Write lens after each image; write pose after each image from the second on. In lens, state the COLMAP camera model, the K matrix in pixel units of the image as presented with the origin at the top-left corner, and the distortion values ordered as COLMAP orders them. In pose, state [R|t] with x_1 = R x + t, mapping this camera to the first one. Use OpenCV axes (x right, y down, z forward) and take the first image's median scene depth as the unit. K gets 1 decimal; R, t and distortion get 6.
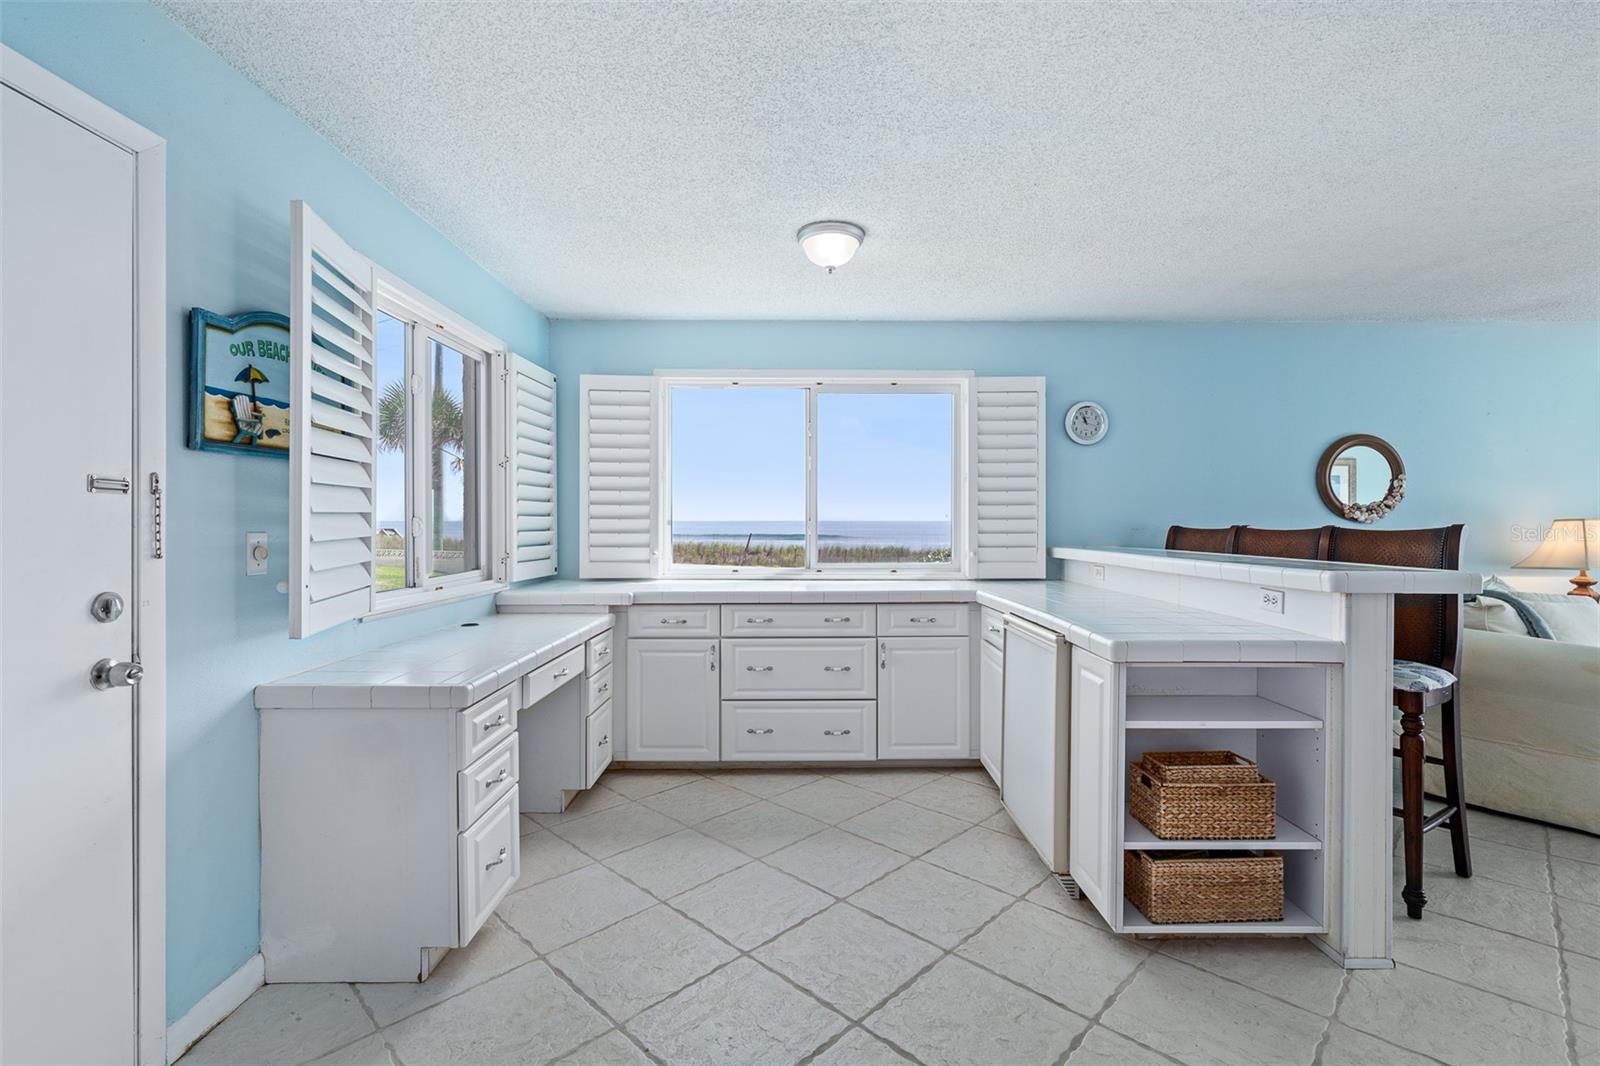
lens RADIAL K [[725.0, 0, 797.3], [0, 725.0, 521.1], [0, 0, 1]] dist [-0.005754, 0.003052]
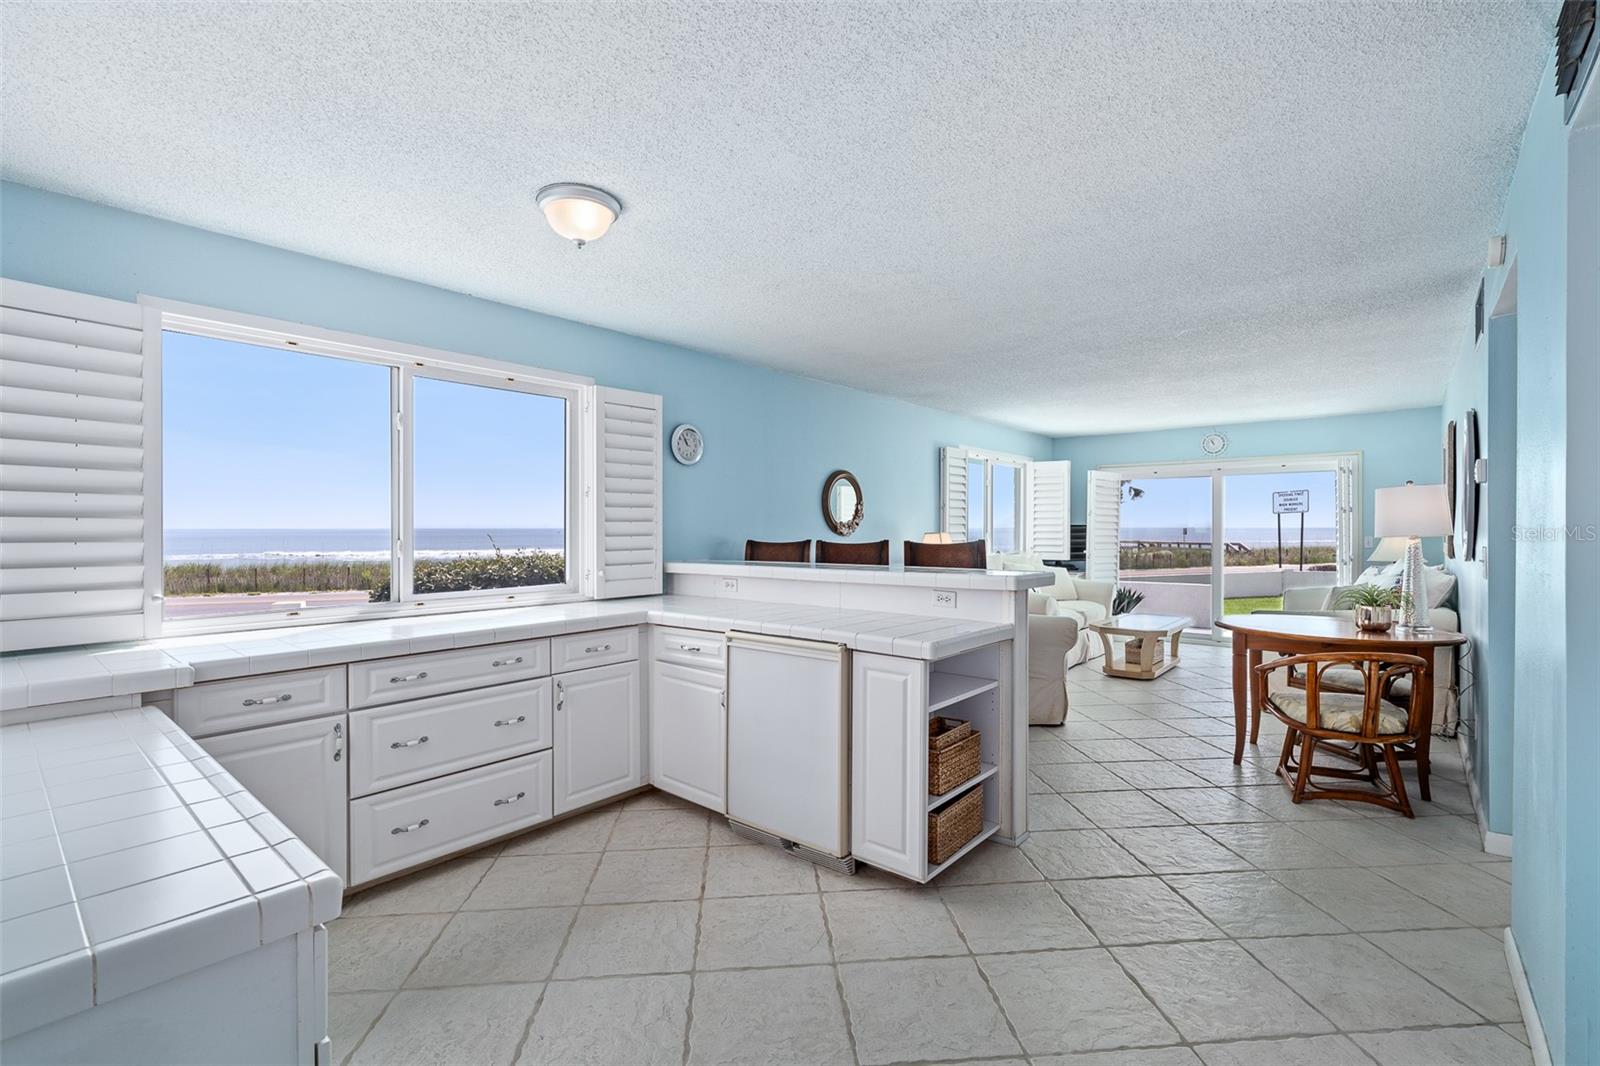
lens RADIAL K [[725.0, 0, 797.4], [0, 725.0, 531.0], [0, 0, 1]] dist [-0.005754, 0.003052]
pose [[0.649191, -0.005092, 0.760608, -0.355803], [0.003719, 0.999987, 0.003520, -0.013583], [-0.760616, 0.000543, 0.649202, 0.219543]]
